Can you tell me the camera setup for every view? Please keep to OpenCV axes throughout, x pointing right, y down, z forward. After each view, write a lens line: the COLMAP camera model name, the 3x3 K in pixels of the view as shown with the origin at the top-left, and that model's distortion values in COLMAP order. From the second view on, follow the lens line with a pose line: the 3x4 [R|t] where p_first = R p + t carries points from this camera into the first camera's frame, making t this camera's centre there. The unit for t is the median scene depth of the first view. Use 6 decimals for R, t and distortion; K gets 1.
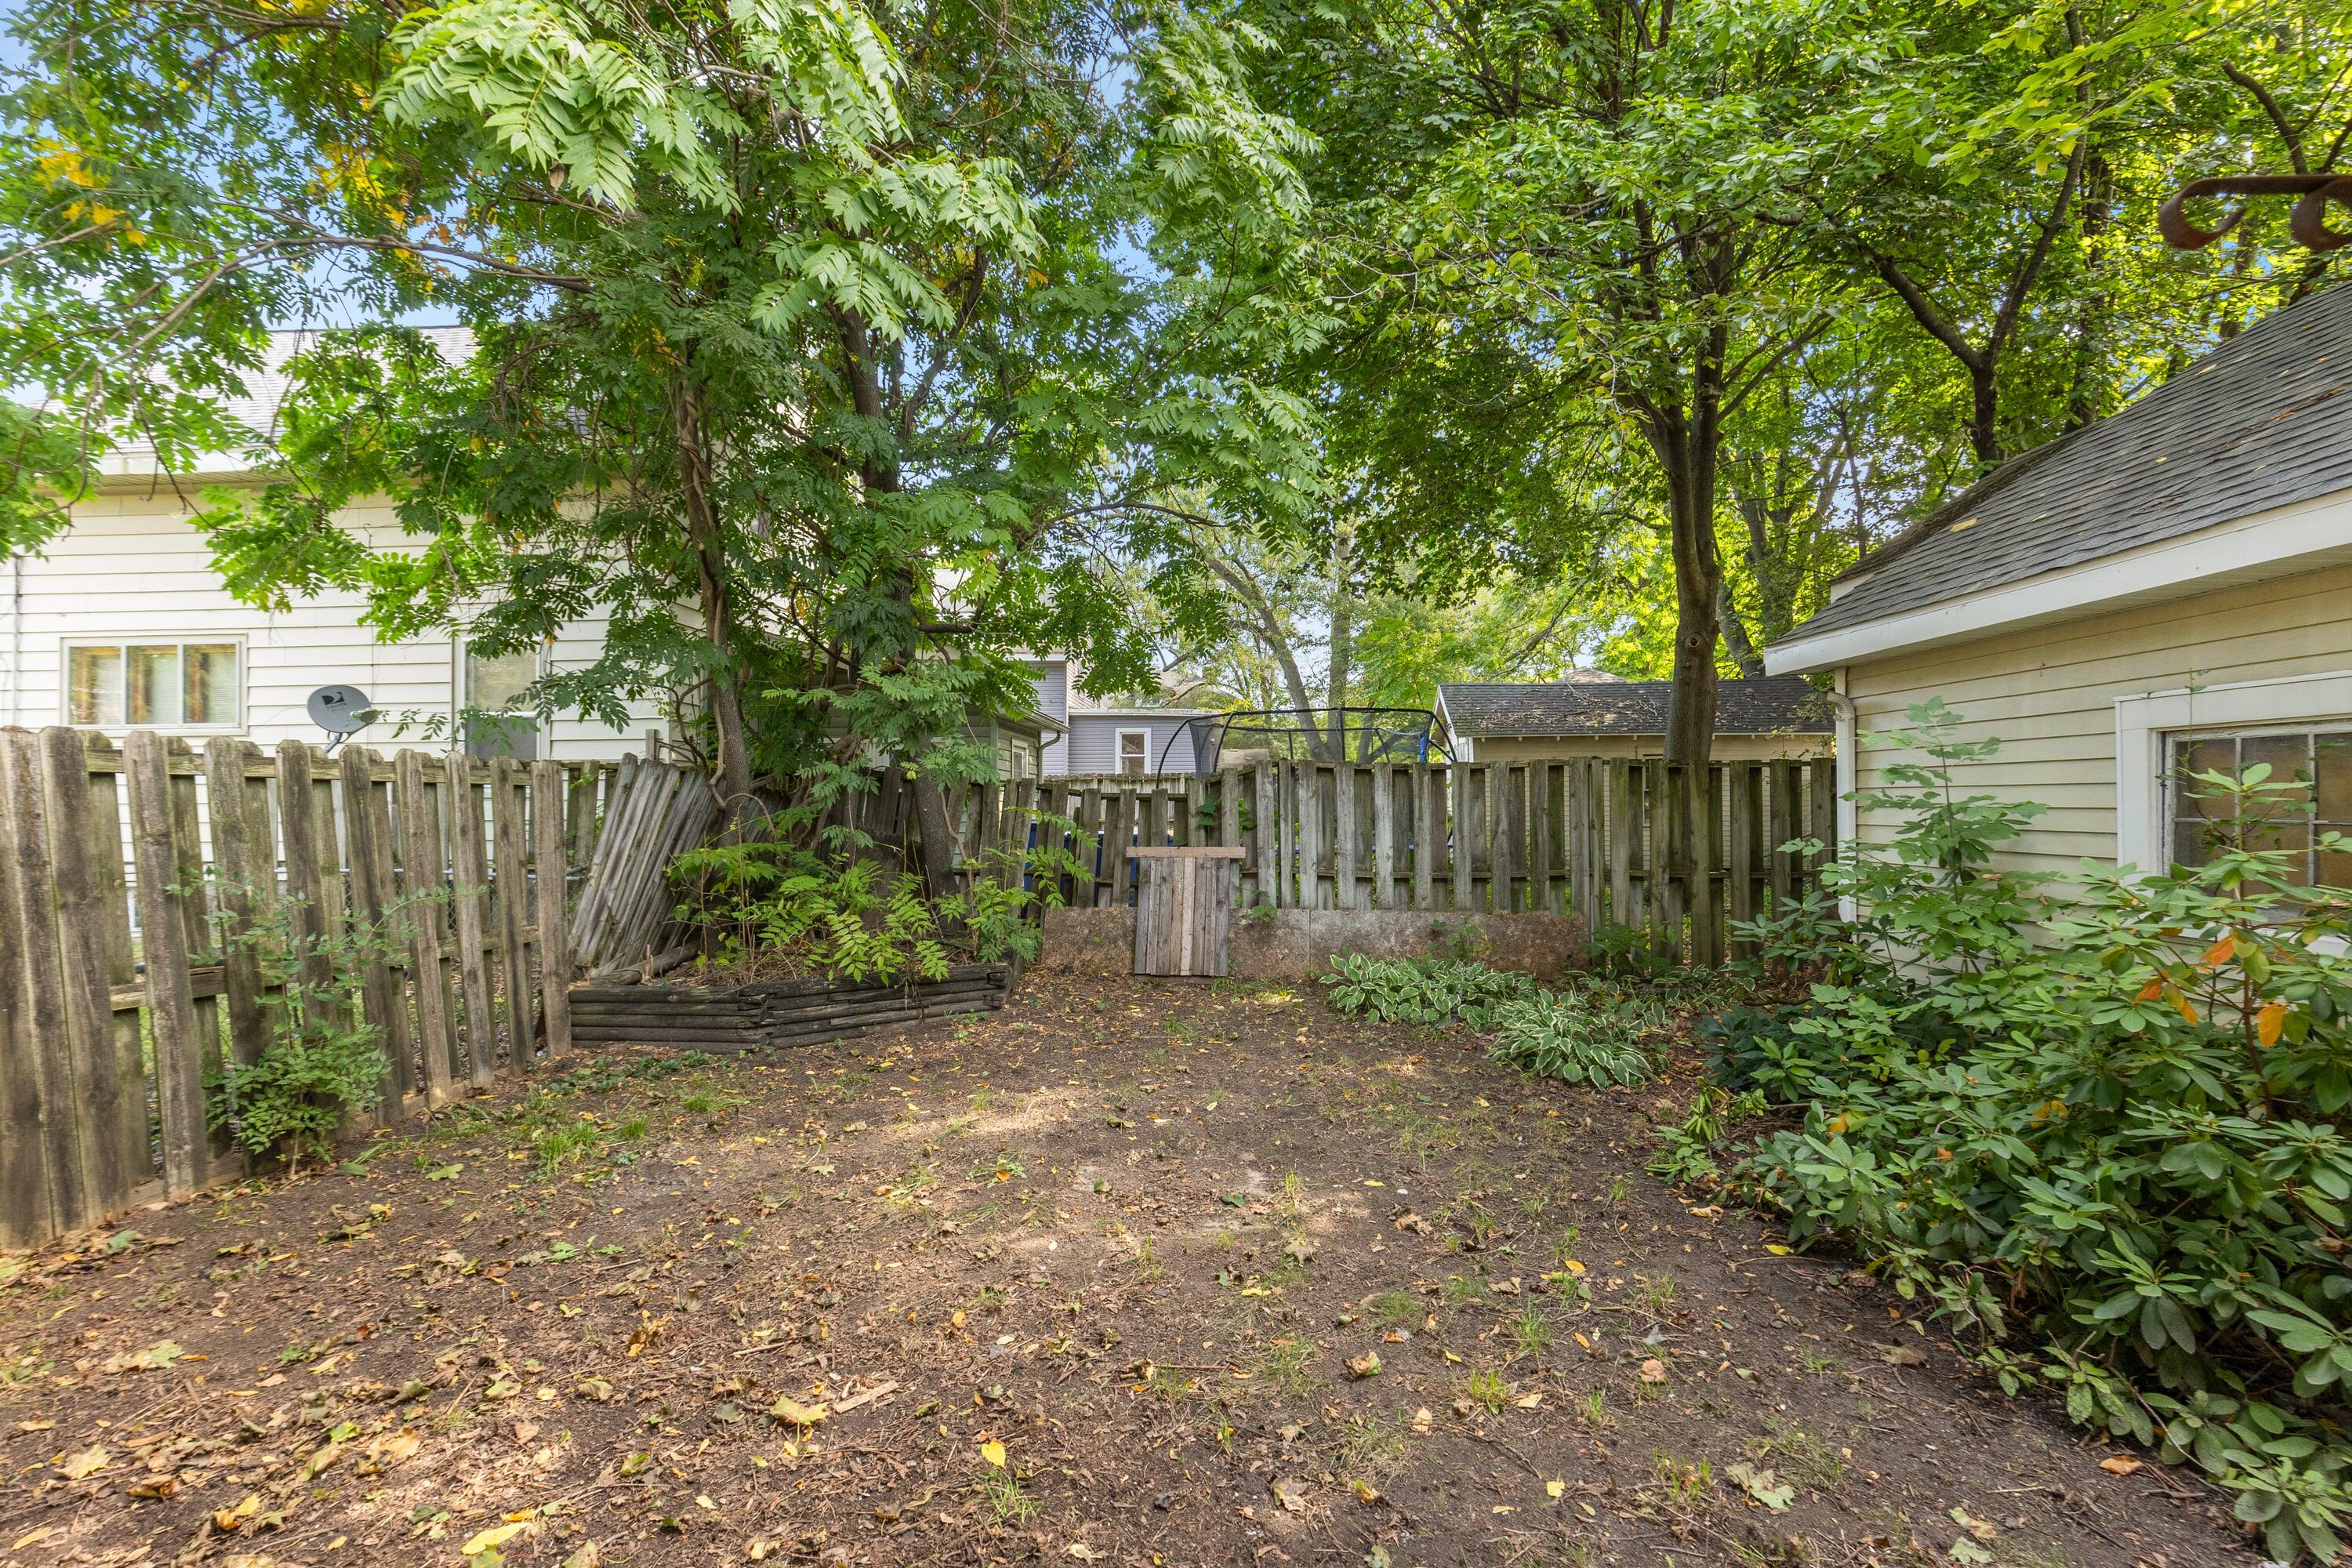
lens RADIAL K [[1059.6, 0, 1179.4], [0, 1059.6, 789.6], [0, 0, 1]] dist [0.005594, -0.000384]
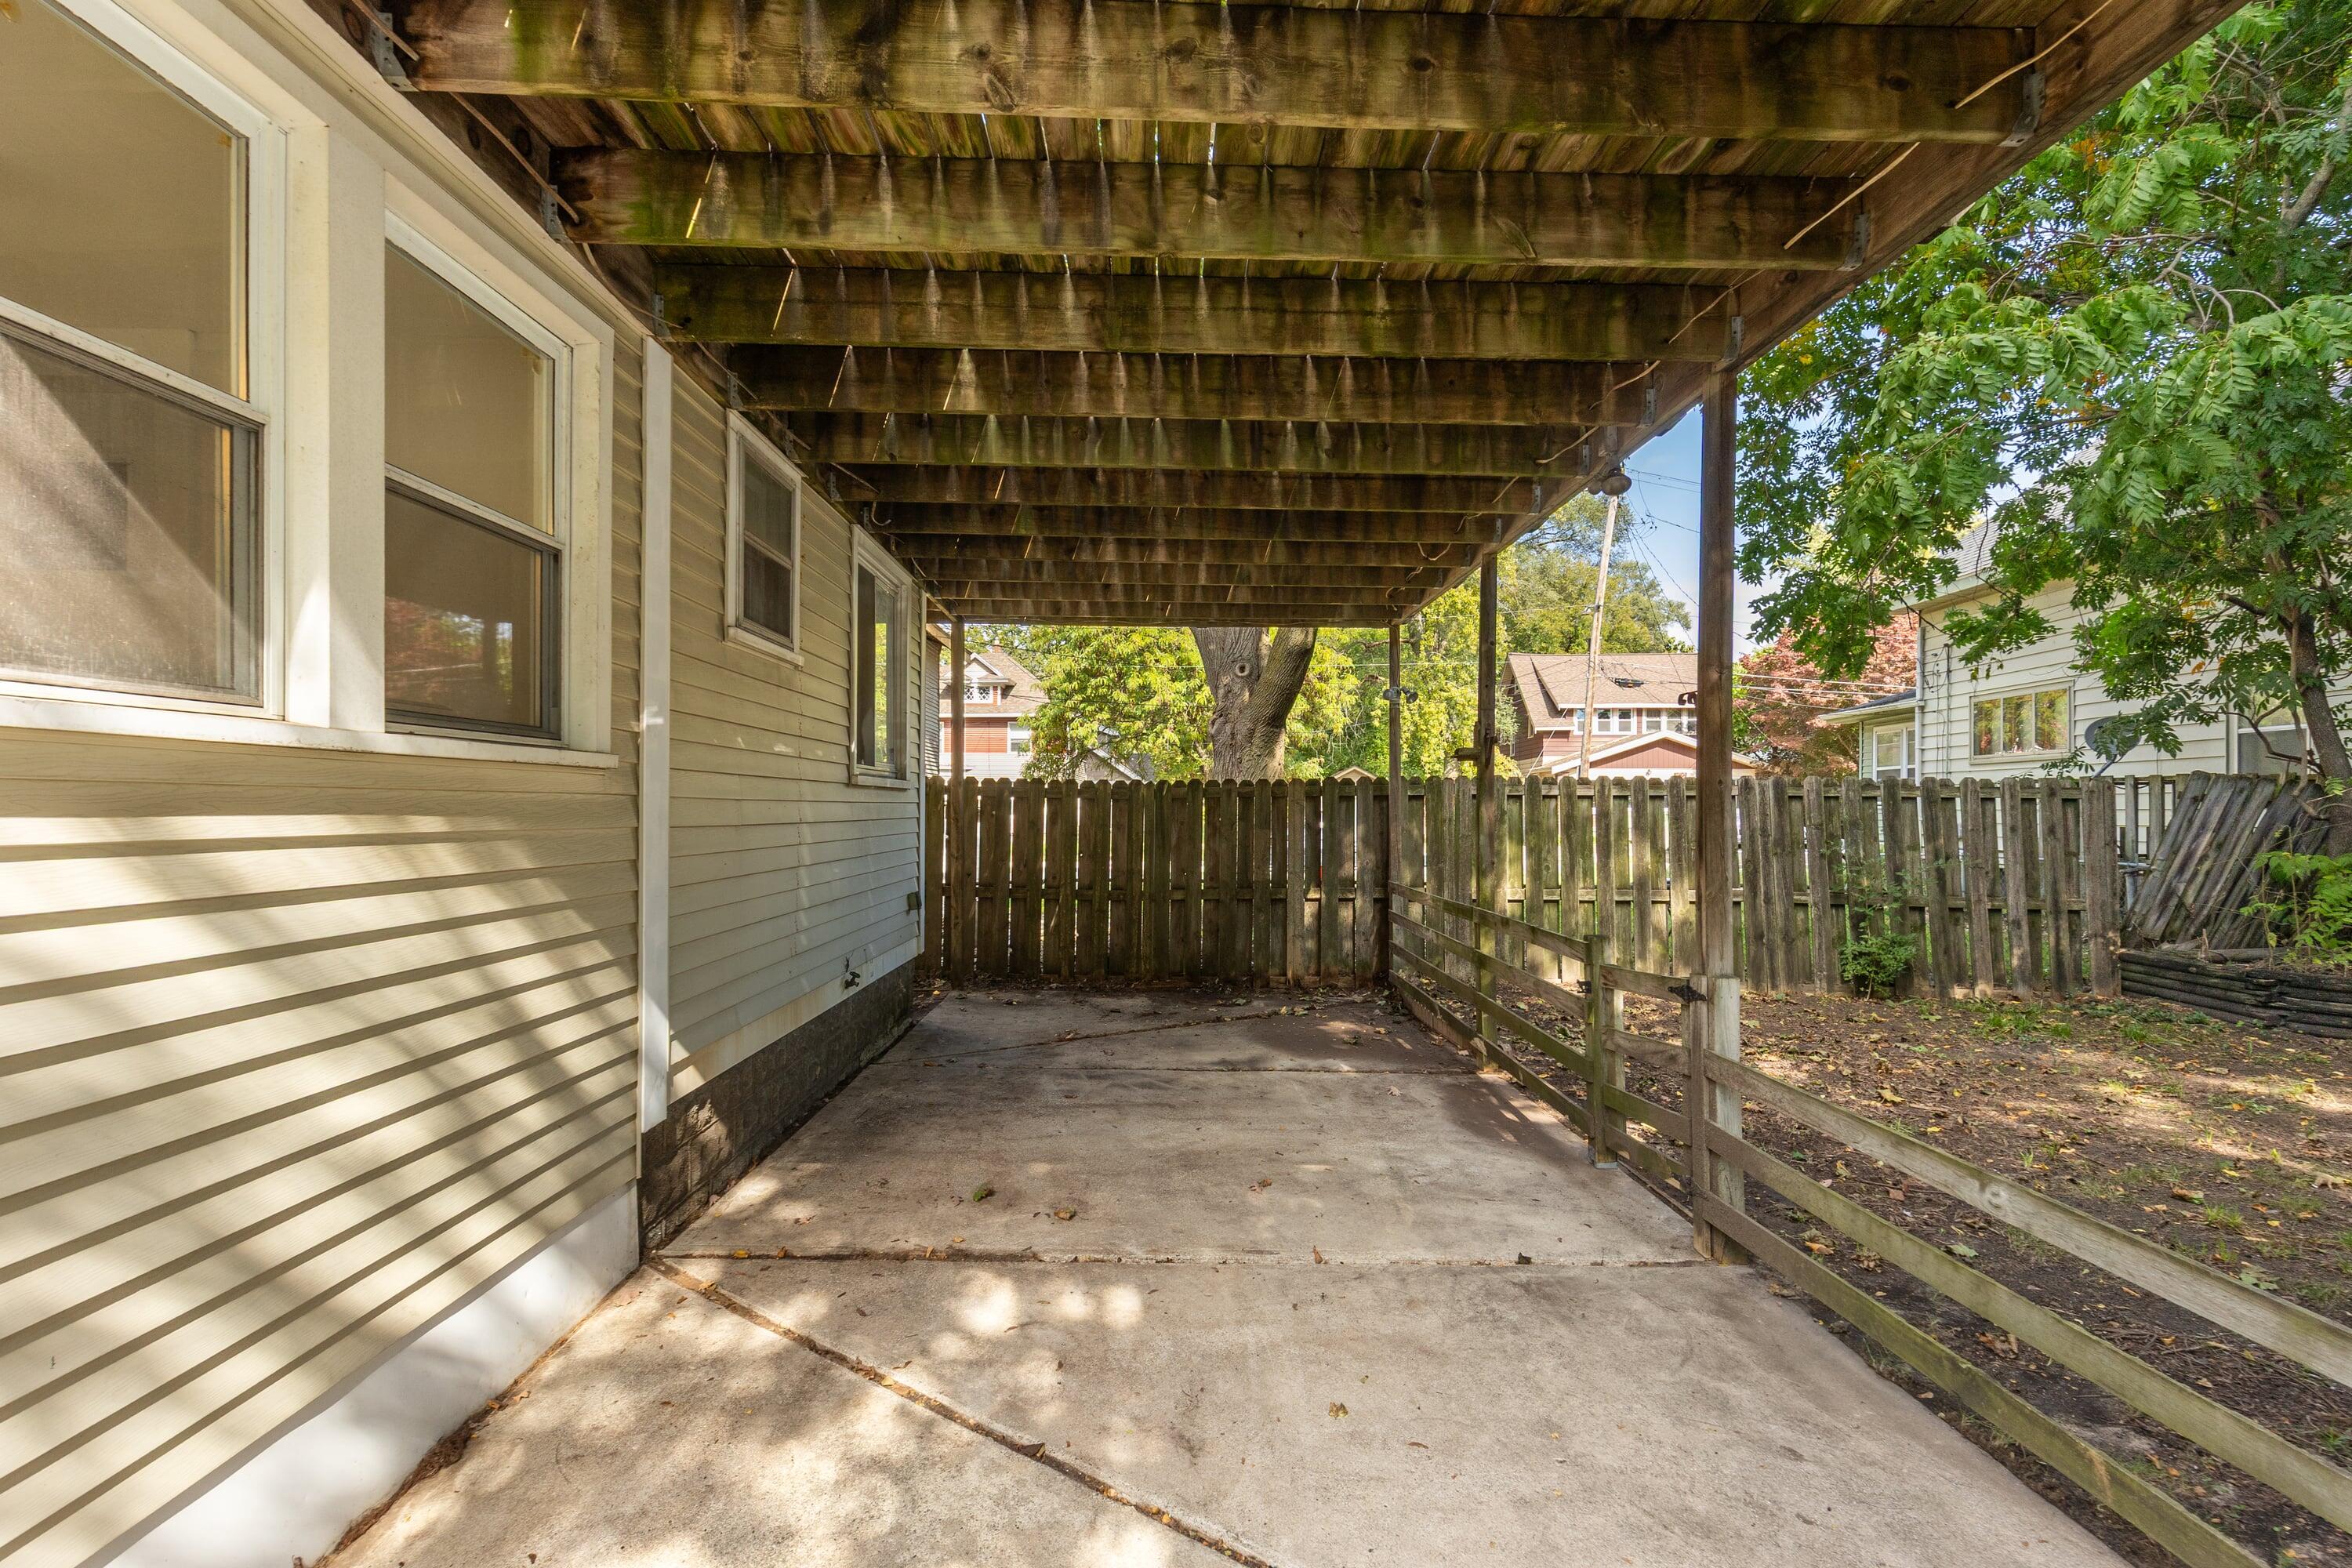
lens RADIAL K [[1059.6, 0, 1182.9], [0, 1059.6, 793.8], [0, 0, 1]] dist [0.005594, -0.000384]
pose [[0.027941, -0.010611, -0.999553, 0.778802], [0.008617, 0.999909, -0.010374, -0.005968], [0.999572, -0.008323, 0.028030, -0.223262]]
